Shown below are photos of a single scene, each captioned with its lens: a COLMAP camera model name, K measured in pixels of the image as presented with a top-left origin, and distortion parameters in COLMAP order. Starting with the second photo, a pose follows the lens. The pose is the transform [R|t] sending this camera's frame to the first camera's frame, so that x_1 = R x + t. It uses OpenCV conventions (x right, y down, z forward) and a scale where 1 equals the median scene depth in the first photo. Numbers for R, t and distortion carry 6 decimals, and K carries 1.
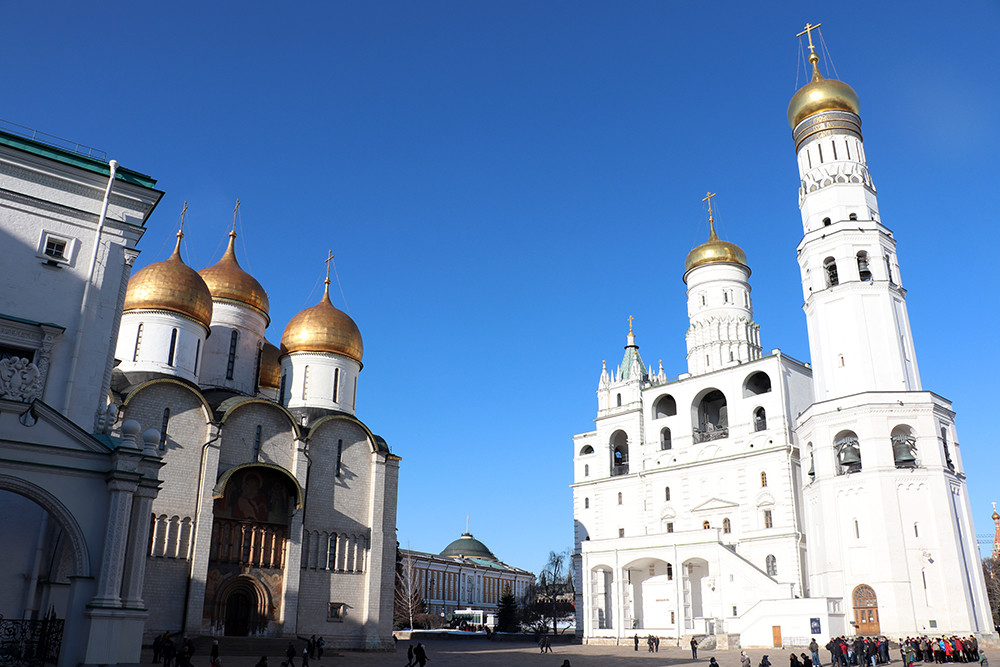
lens RADIAL K [[818.7, 0, 500.0], [0, 818.7, 333.5], [0, 0, 1]] dist [-0.128815, 0.015081]
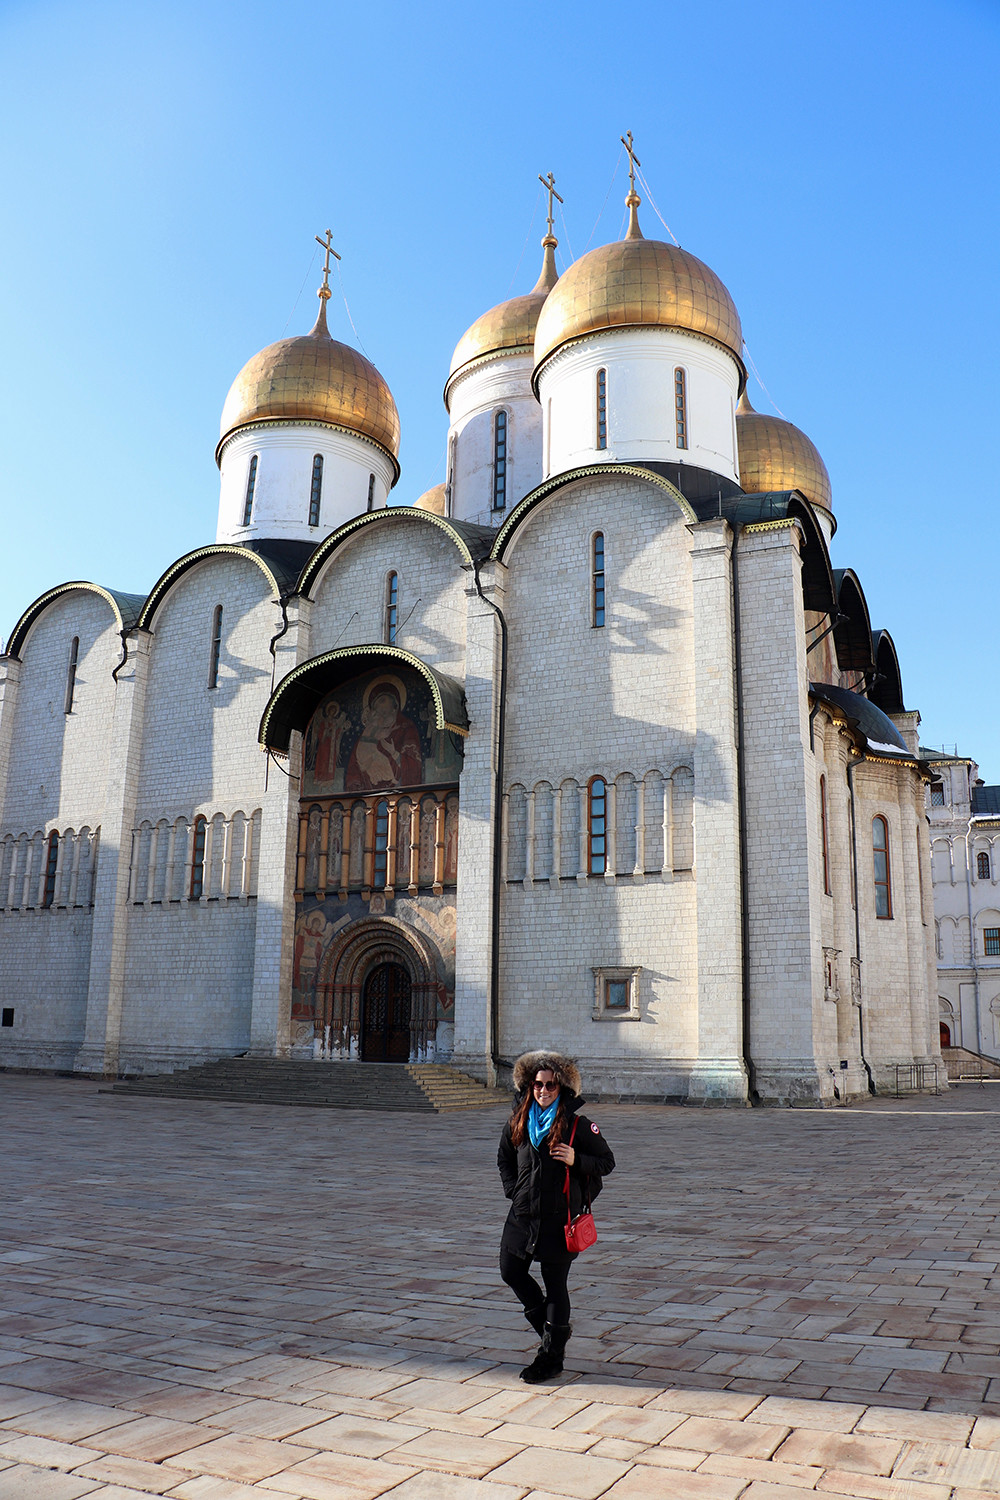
lens RADIAL K [[1228.0, 0, 500.0], [0, 1228.0, 750.0], [0, 0, 1]] dist [-0.128815, 0.015081]
pose [[0.392584, -0.231288, -0.890159, 0.284587], [0.304458, 0.945975, -0.111517, 0.300194], [0.867861, -0.227236, 0.441793, 0.766493]]
